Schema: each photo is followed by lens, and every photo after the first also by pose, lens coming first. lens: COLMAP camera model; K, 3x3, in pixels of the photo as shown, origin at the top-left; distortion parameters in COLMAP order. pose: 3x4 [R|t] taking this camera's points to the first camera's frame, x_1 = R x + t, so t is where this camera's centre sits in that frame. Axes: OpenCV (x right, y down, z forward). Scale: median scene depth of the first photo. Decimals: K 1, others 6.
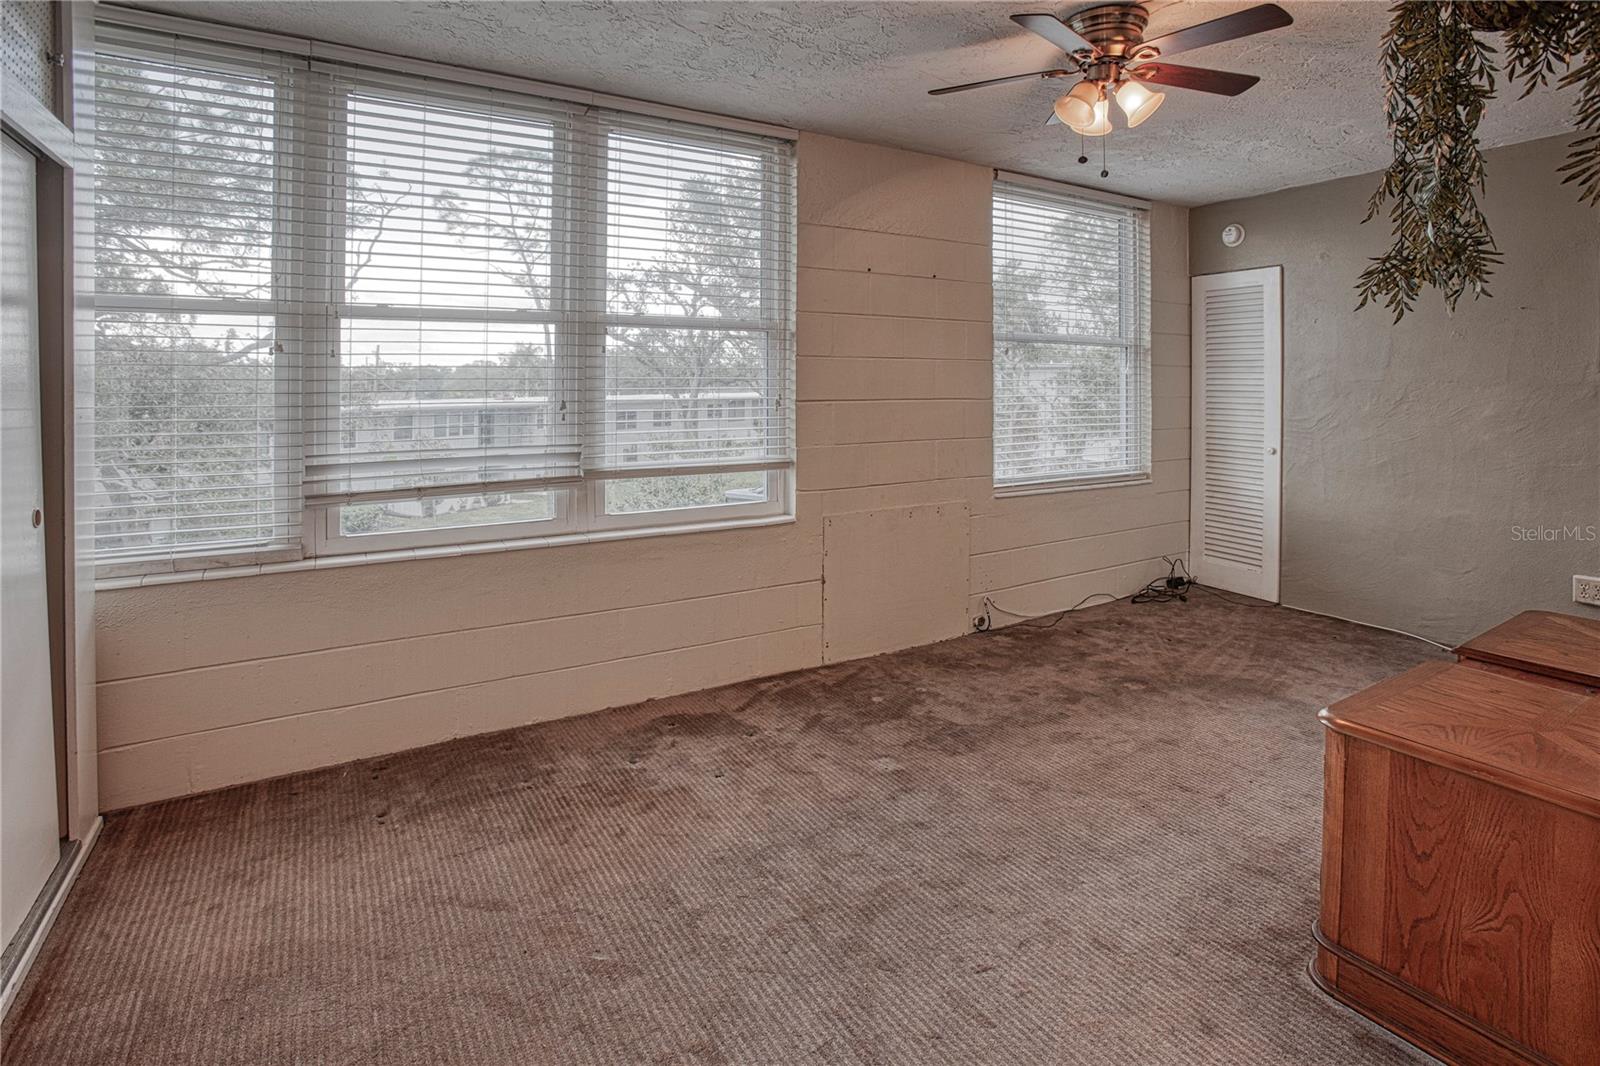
lens RADIAL K [[1513.2, 0, 805.4], [0, 1513.2, 536.1], [0, 0, 1]] dist [-0.007786, 0.000000]
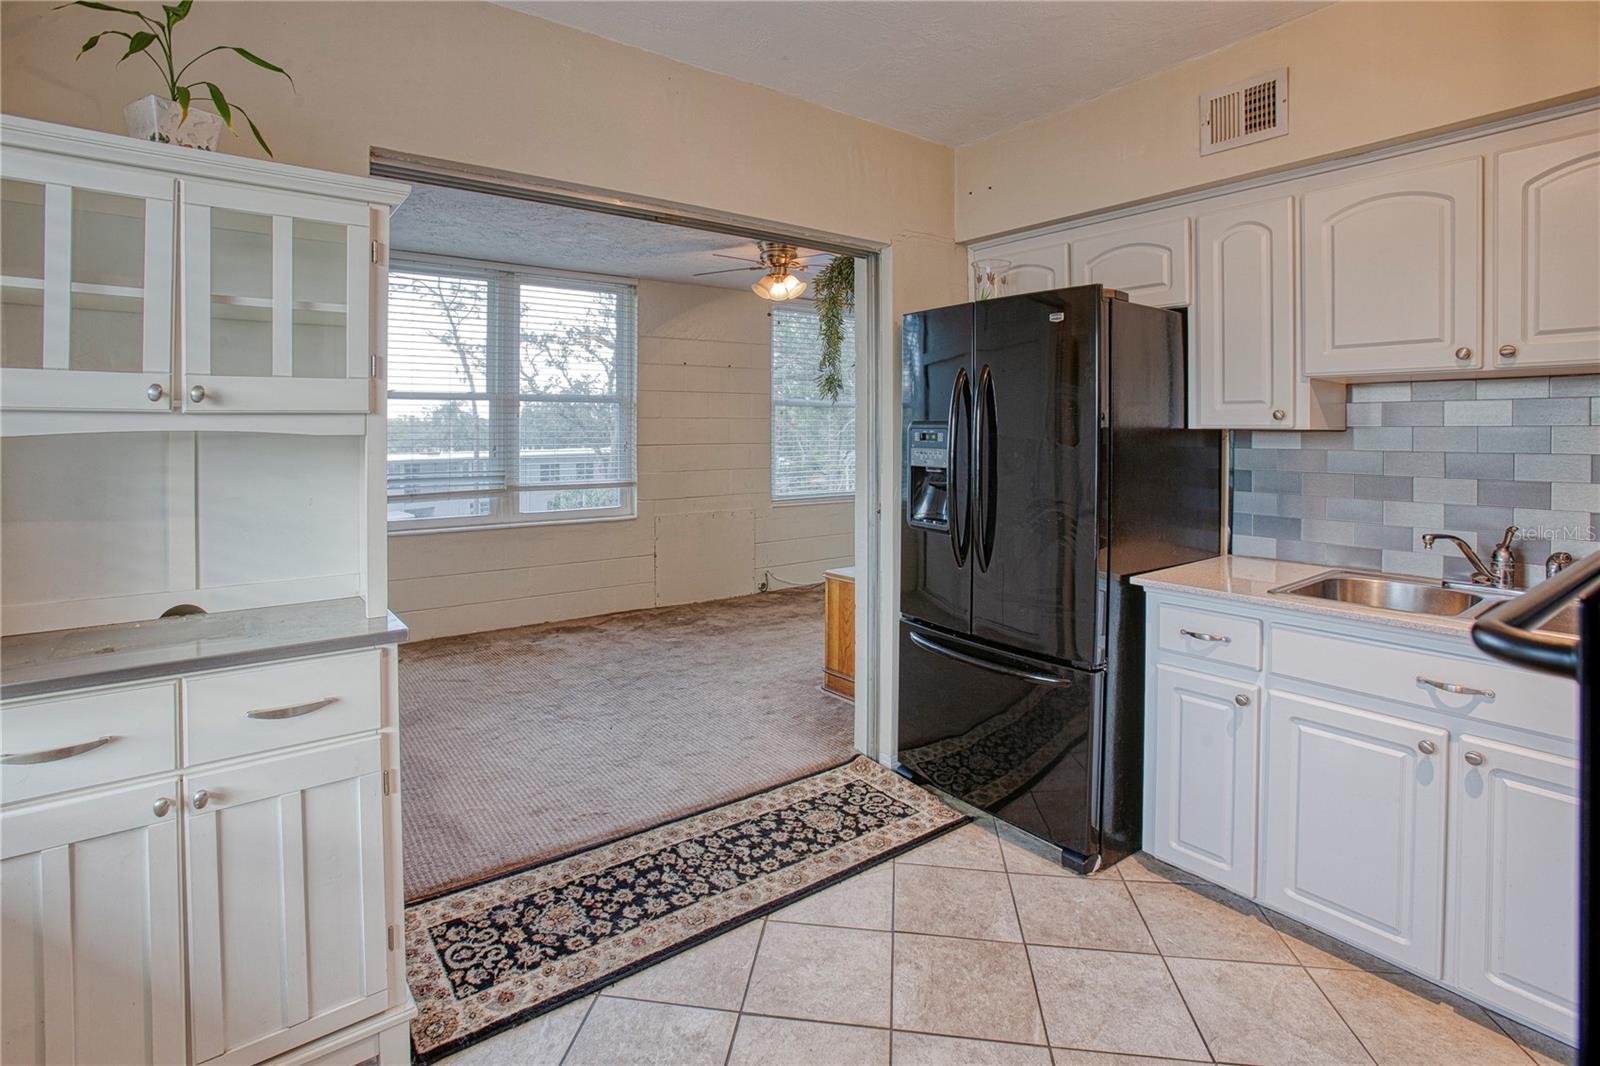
lens RADIAL K [[1513.2, 0, 794.9], [0, 1513.2, 526.7], [0, 0, 1]] dist [-0.007786, 0.000000]
pose [[0.999087, -0.009436, 0.041668, 0.094944], [0.011146, 0.999097, -0.041005, 0.067514], [-0.041243, 0.041432, 0.998290, -0.632899]]
